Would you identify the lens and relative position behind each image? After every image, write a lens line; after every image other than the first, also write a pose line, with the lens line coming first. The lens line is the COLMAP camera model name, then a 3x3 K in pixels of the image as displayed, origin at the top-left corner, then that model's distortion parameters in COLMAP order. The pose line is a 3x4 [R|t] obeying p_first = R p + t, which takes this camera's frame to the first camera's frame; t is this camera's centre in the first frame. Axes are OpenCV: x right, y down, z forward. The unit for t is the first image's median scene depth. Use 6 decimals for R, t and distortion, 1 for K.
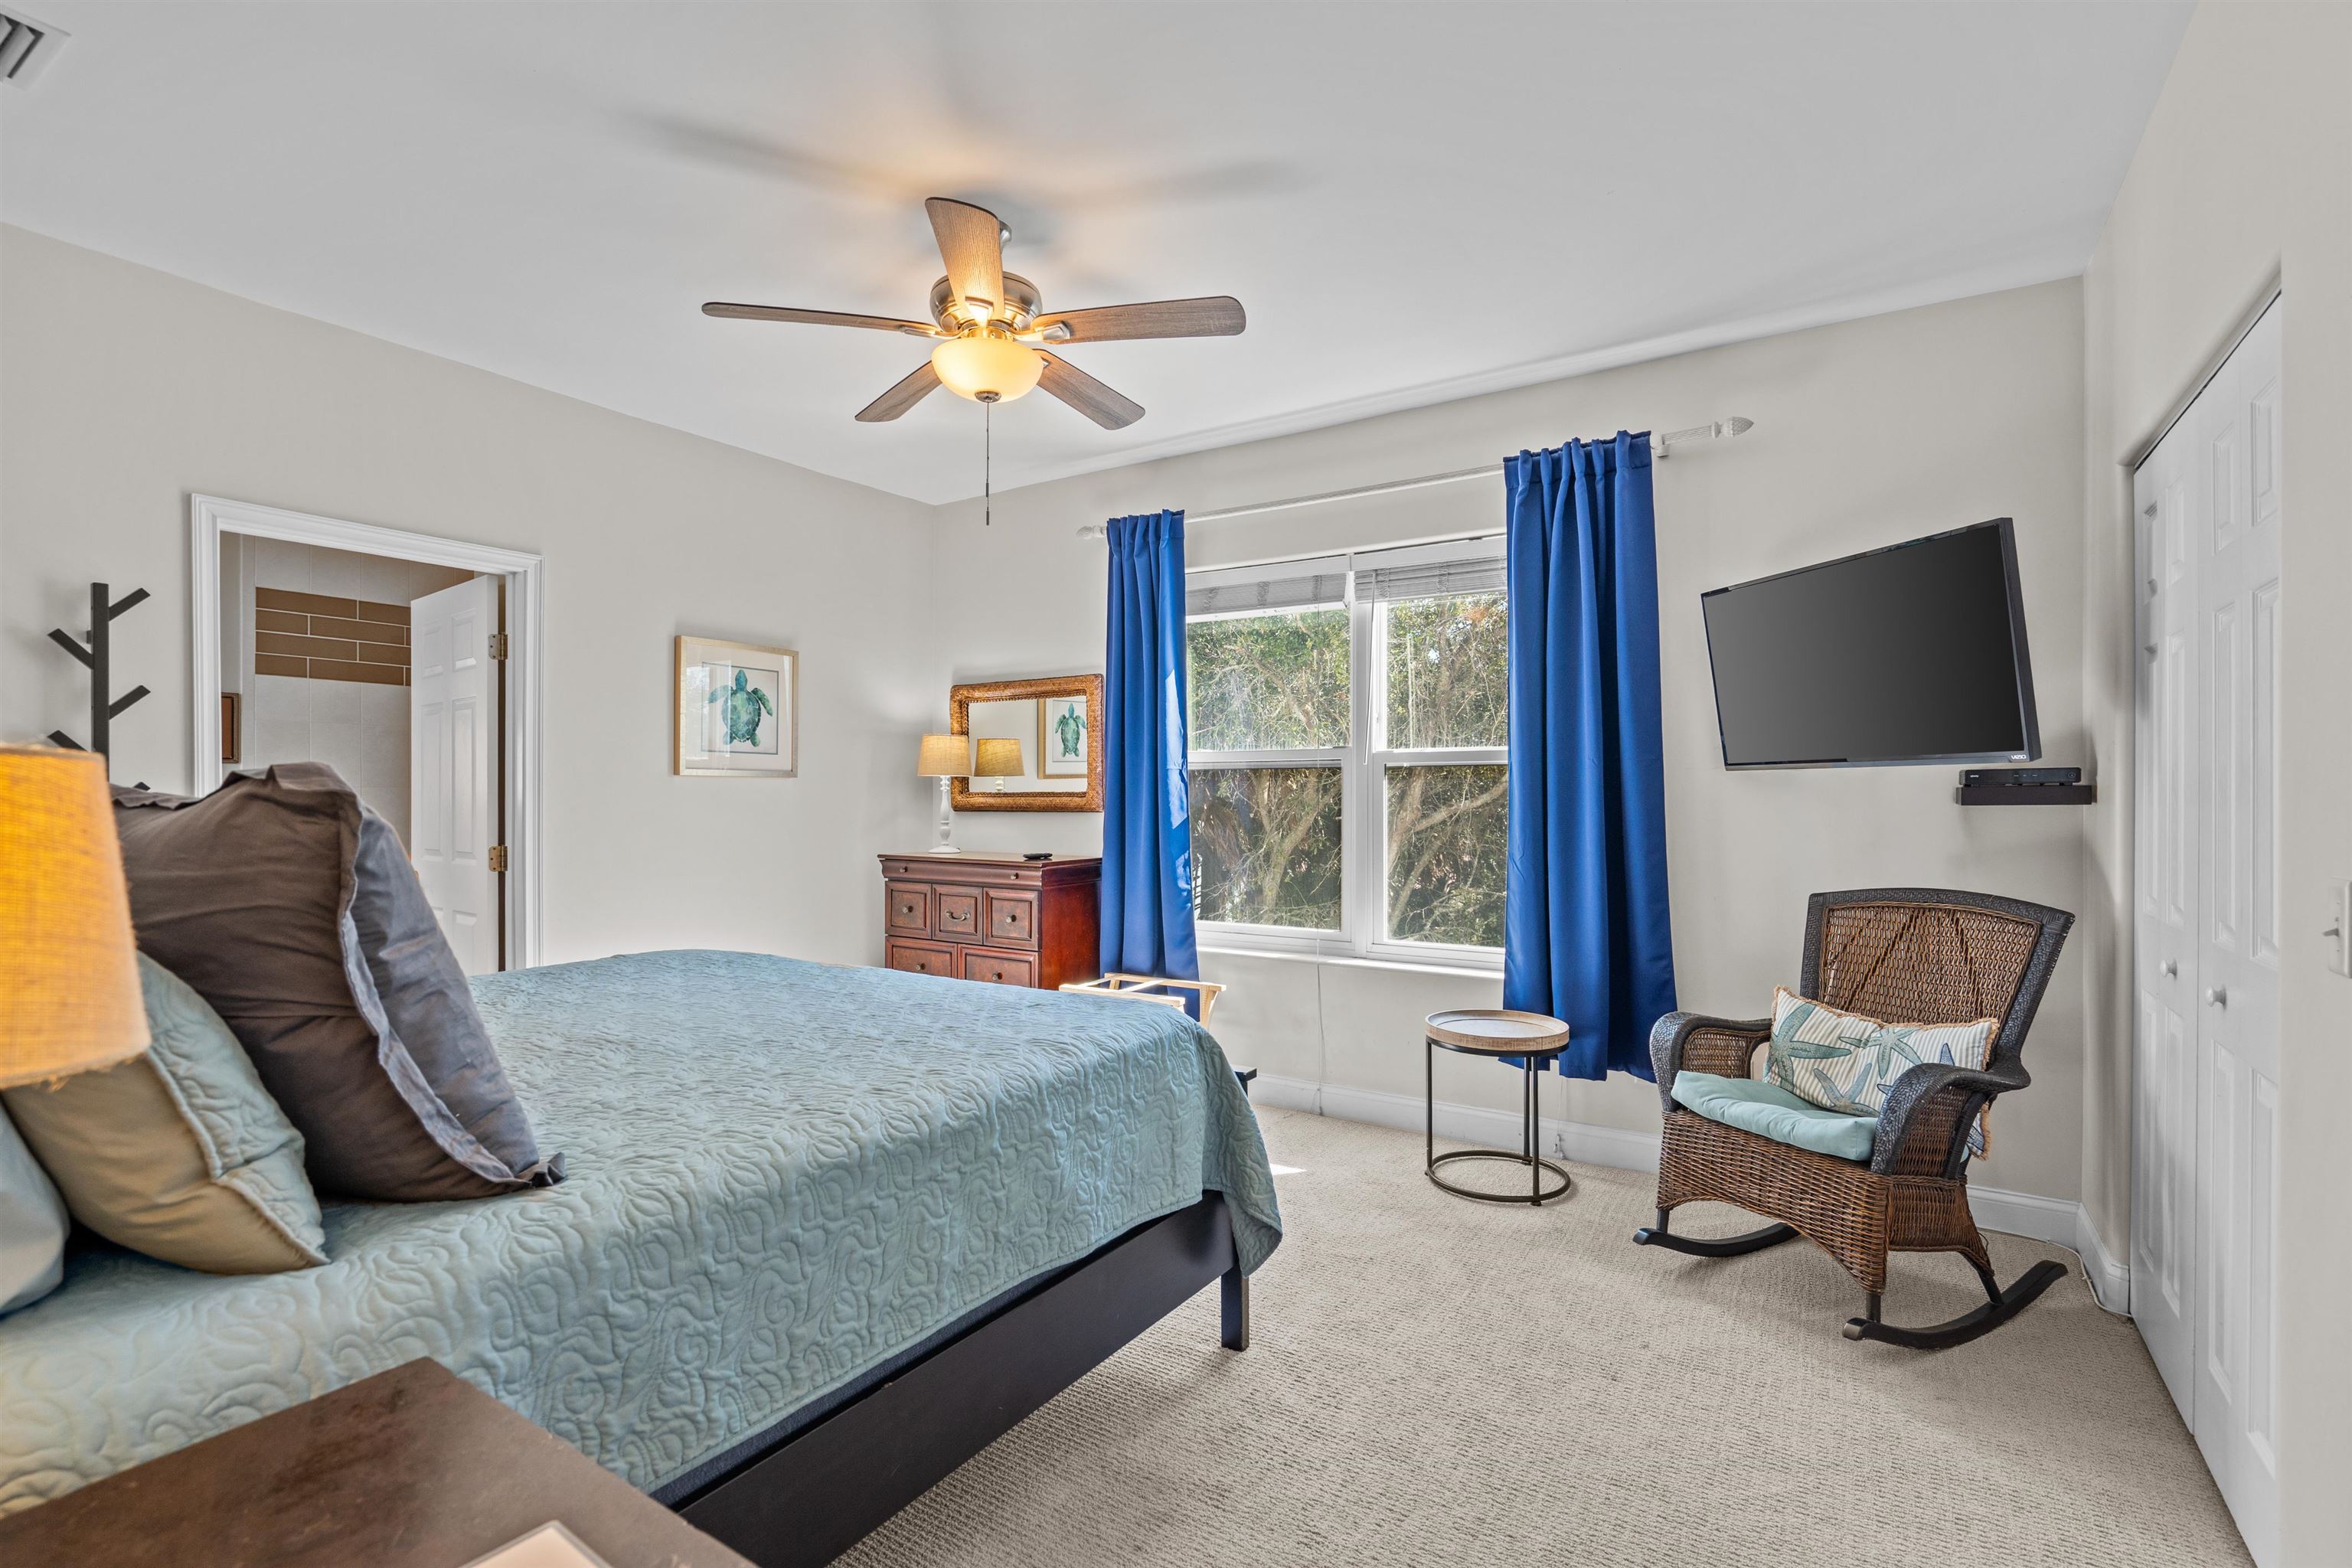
lens RADIAL K [[1075.1, 0, 1177.6], [0, 1075.1, 789.7], [0, 0, 1]] dist [-0.005783, 0.000279]
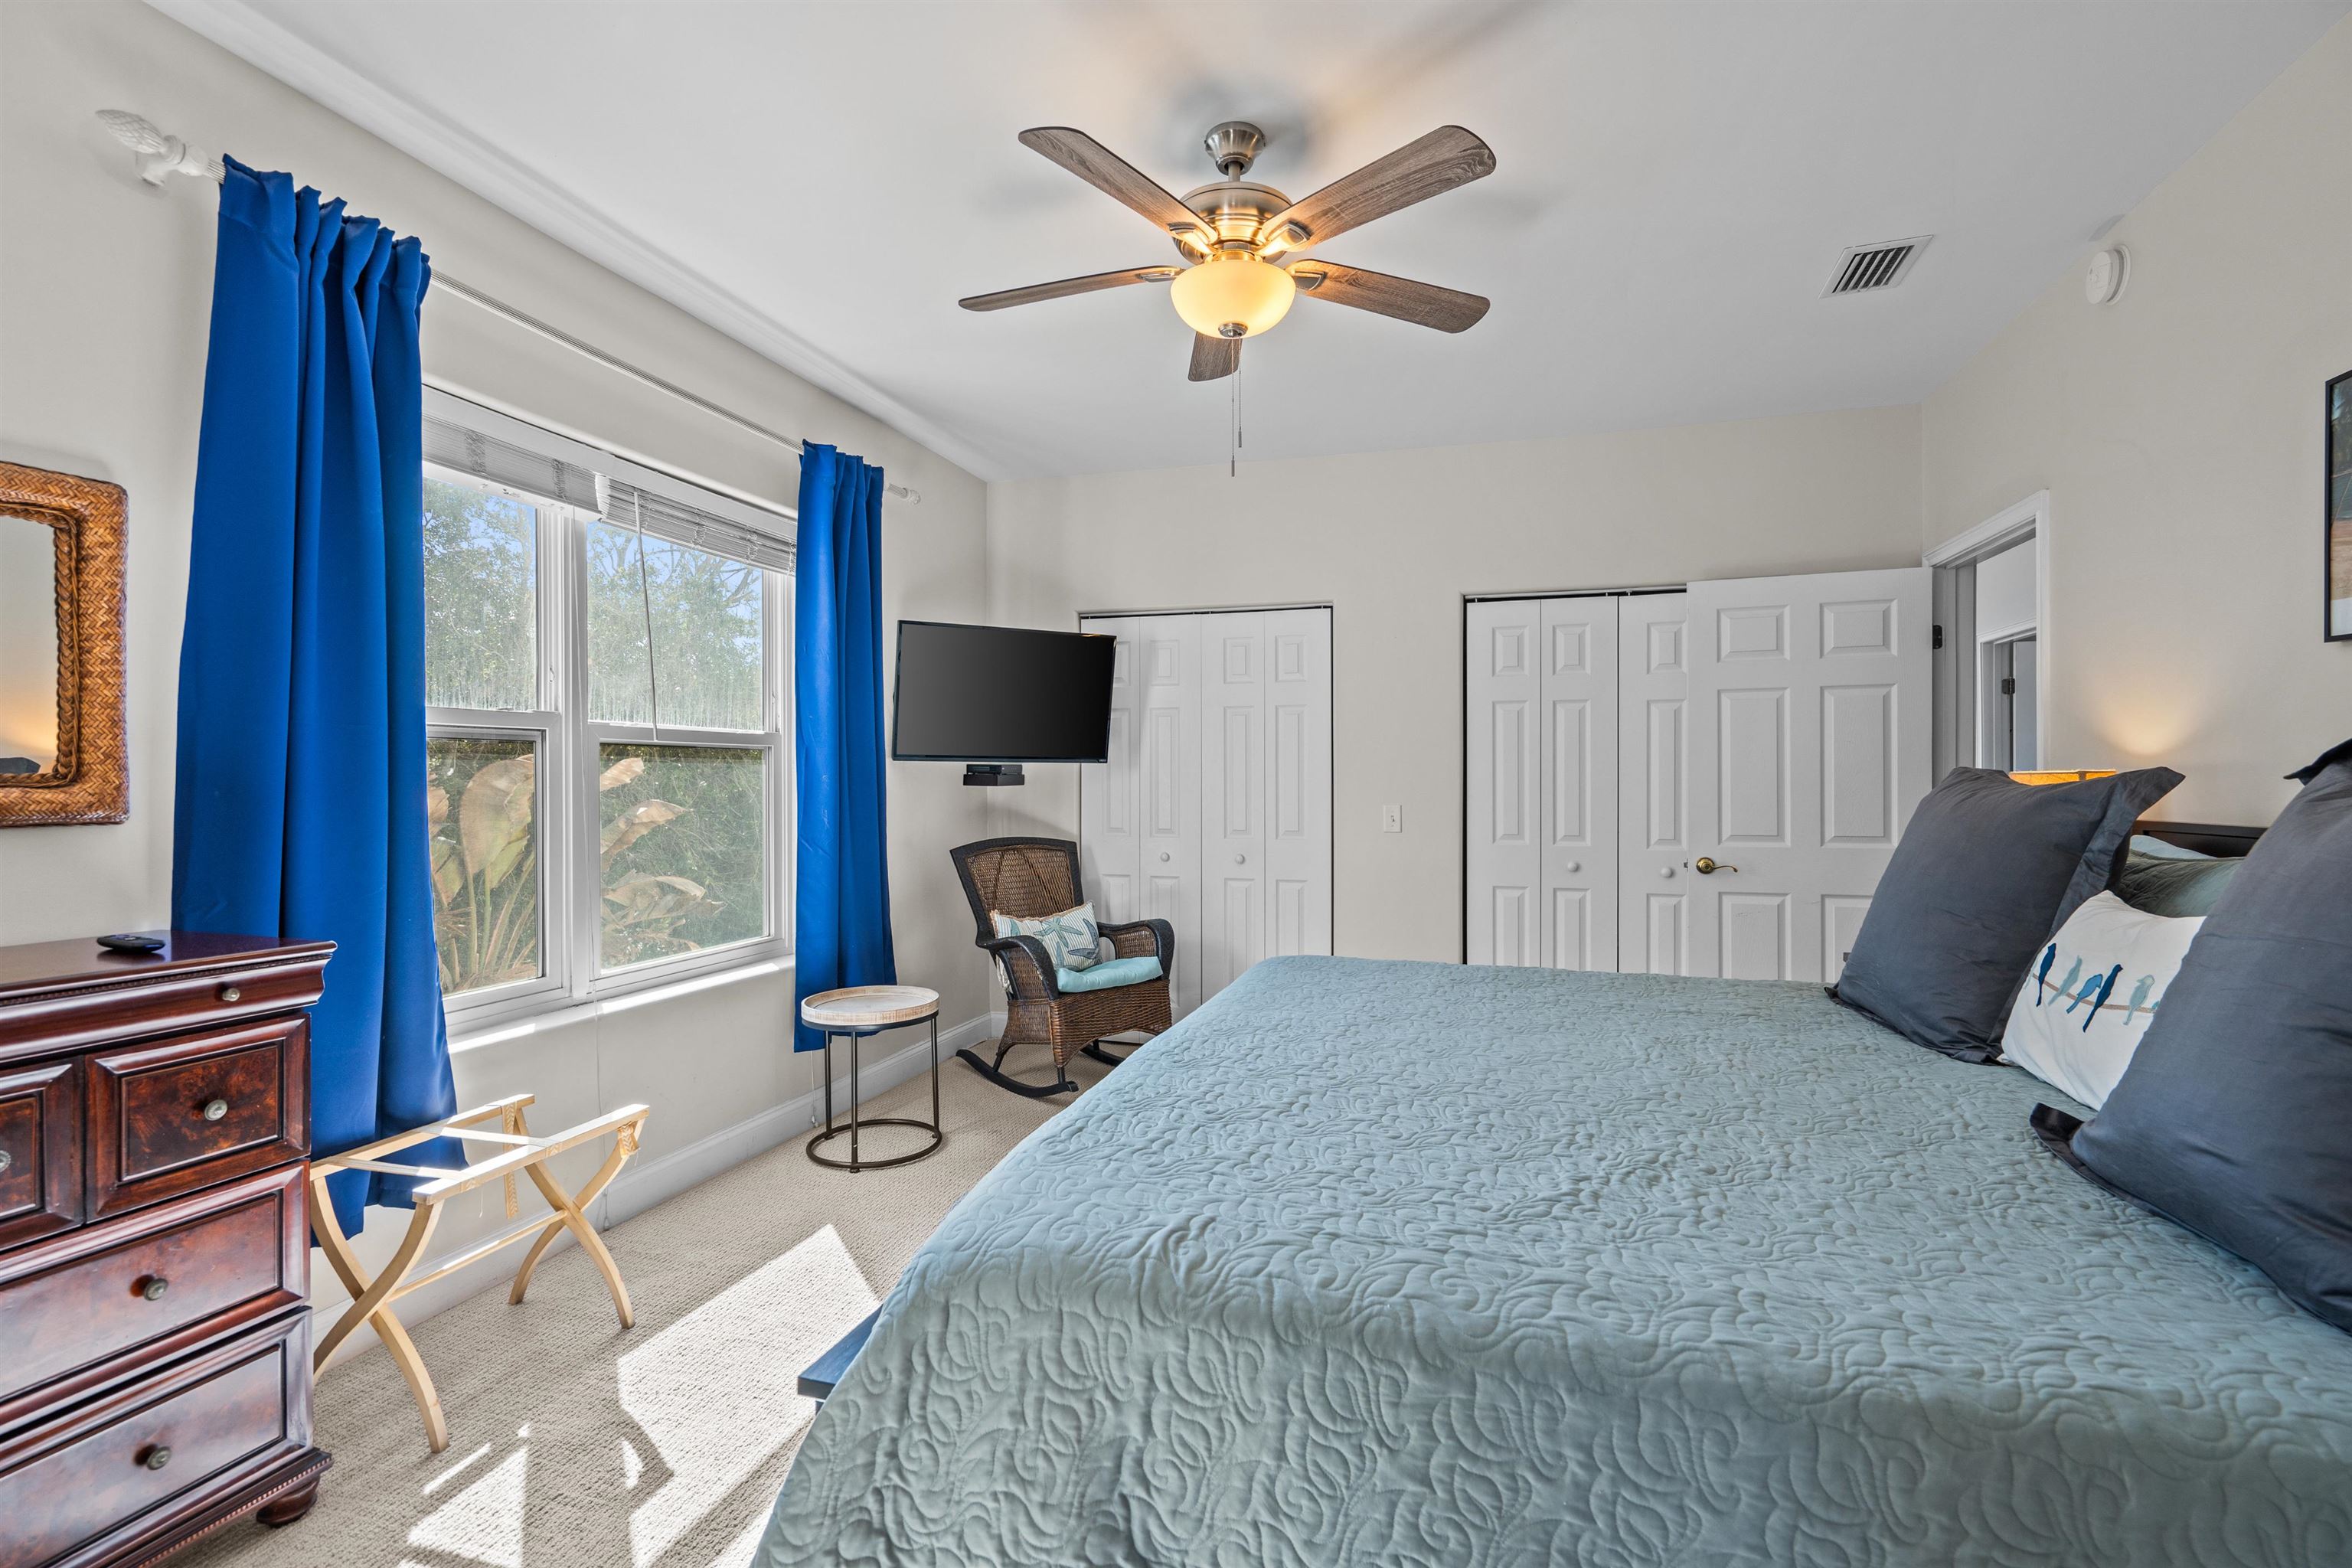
lens RADIAL K [[1084.1, 0, 1190.4], [0, 1084.1, 775.0], [0, 0, 1]] dist [-0.002063, -0.000130]
pose [[-0.272101, 0.002032, 0.962266, -0.628071], [-0.004402, 0.999985, -0.003357, 0.001465], [-0.962259, -0.005149, -0.272088, 0.779343]]
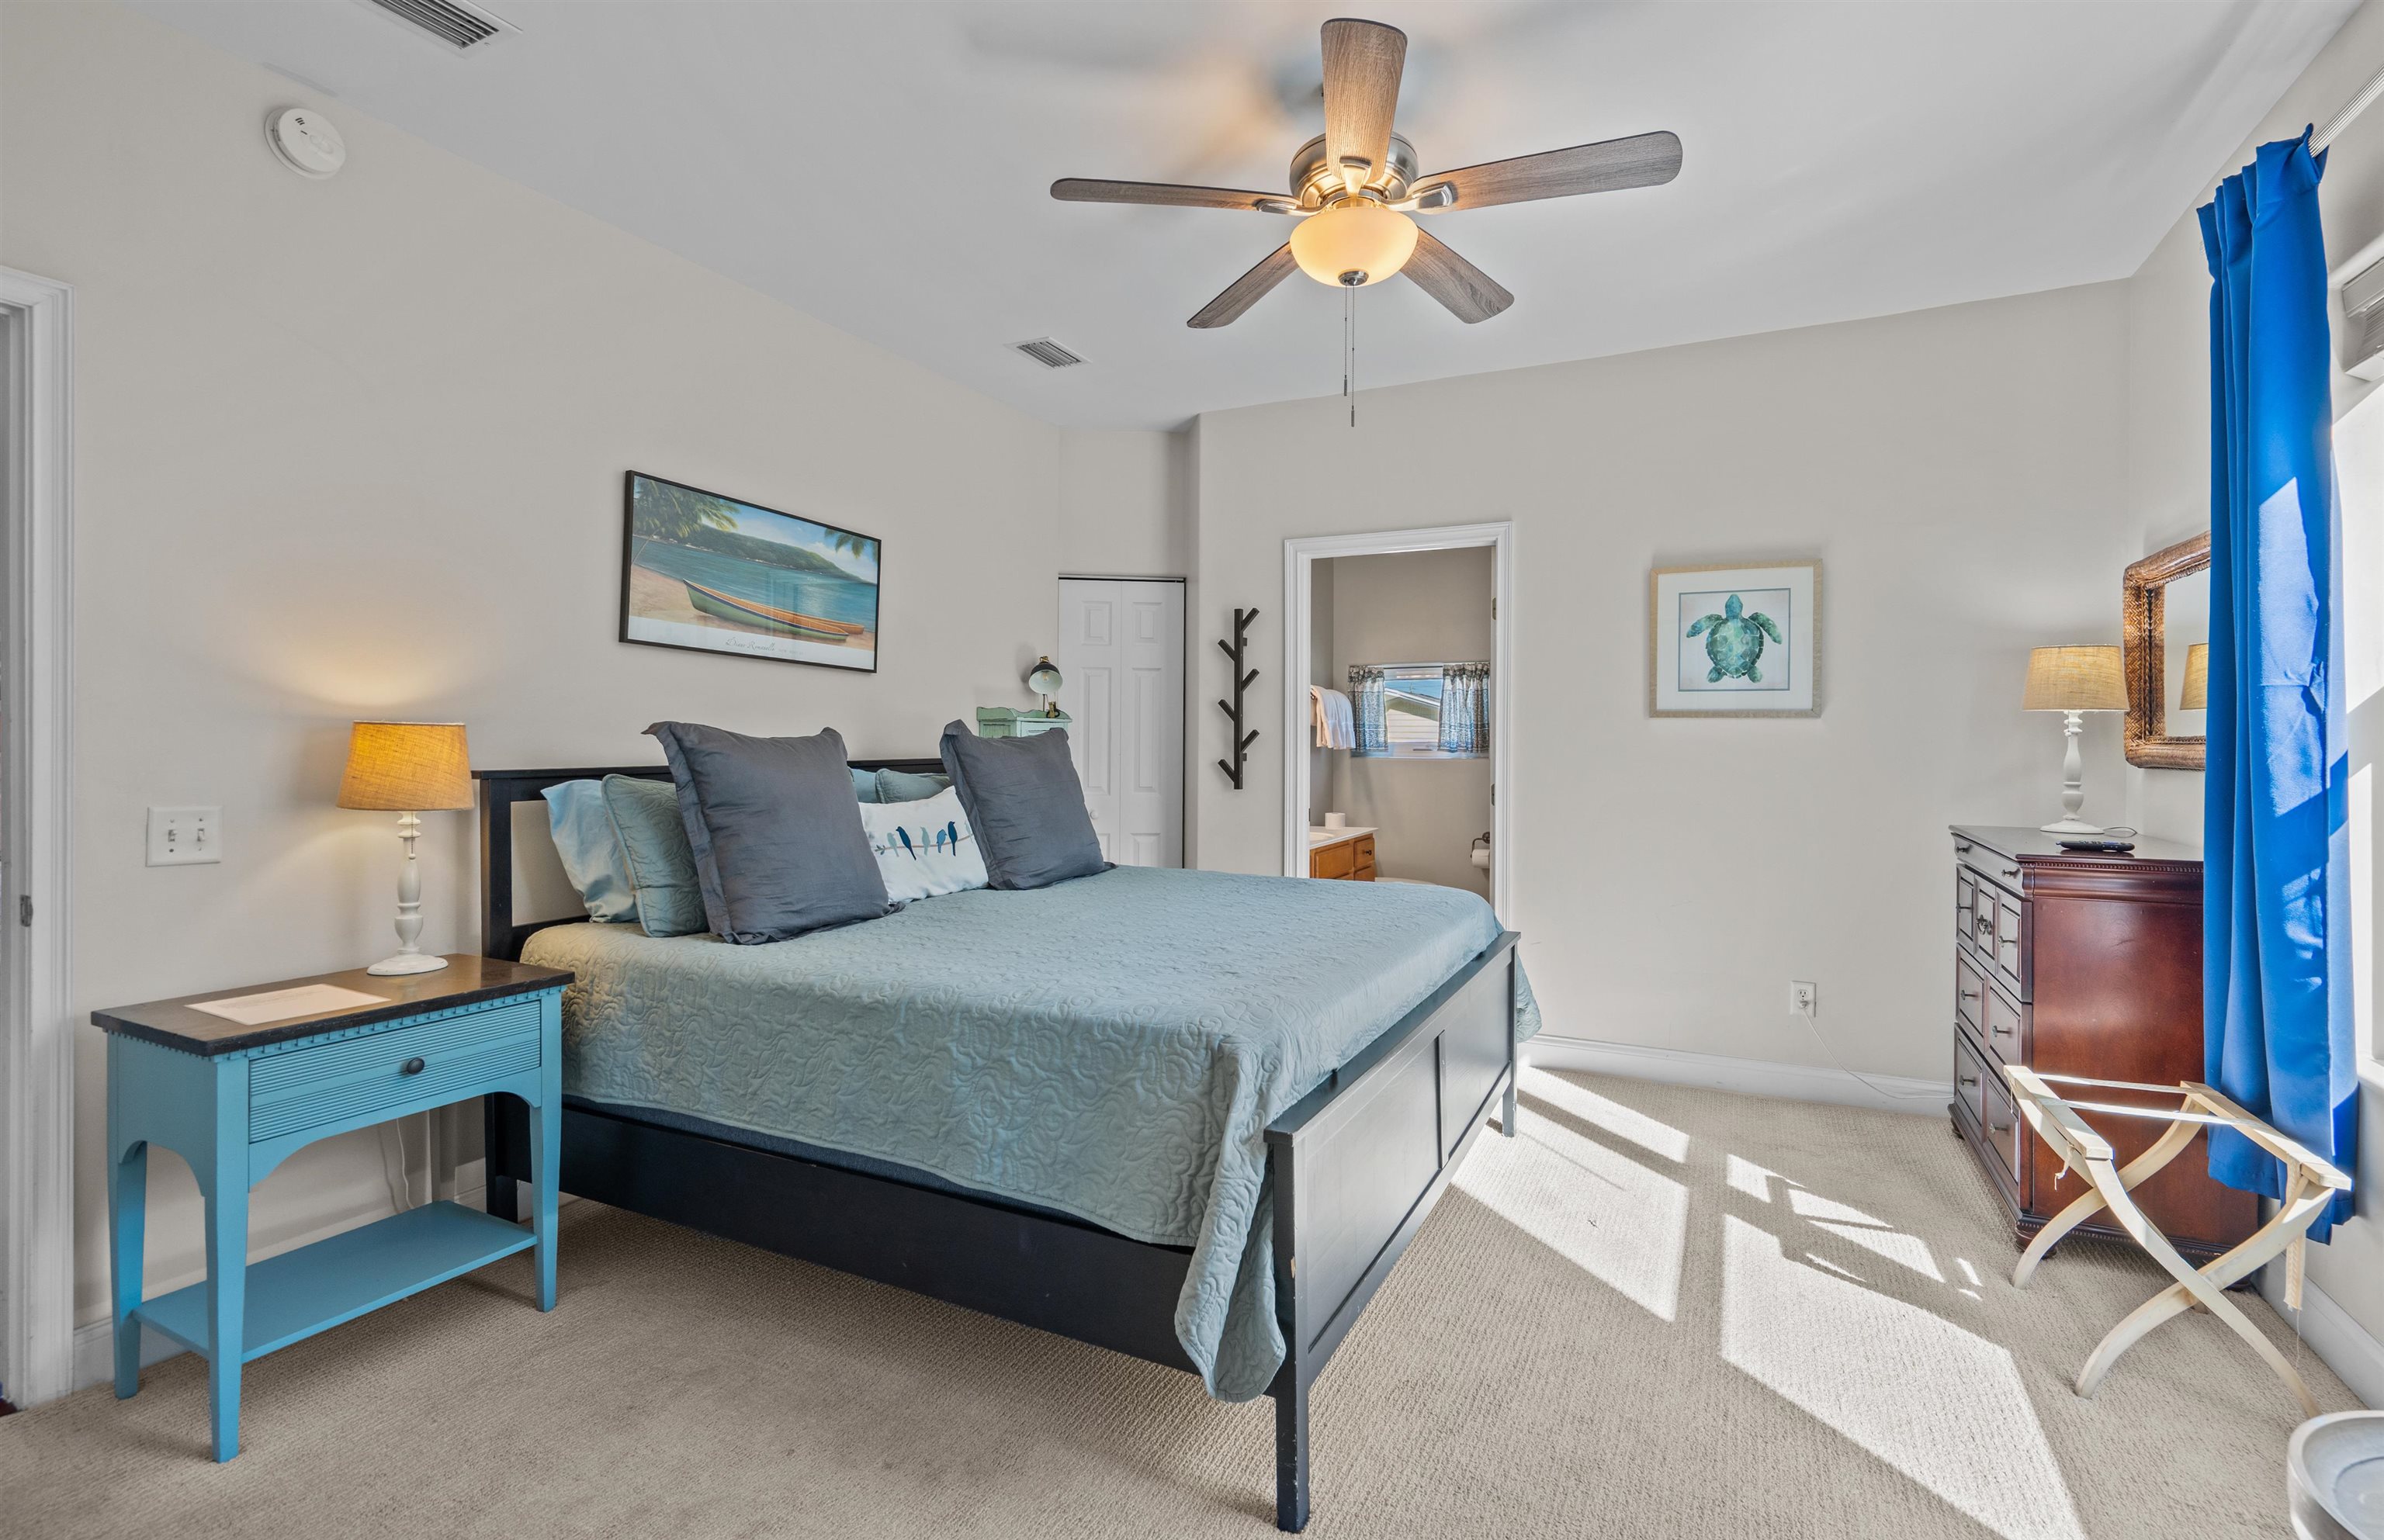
lens RADIAL K [[1111.5, 0, 1195.7], [0, 1111.5, 735.7], [0, 0, 1]] dist [-0.000271, 0.000017]
pose [[0.118631, -0.002274, -0.992936, 0.425849], [0.000977, 0.999997, -0.002174, 0.003144], [0.992938, -0.000712, 0.118633, 0.468833]]
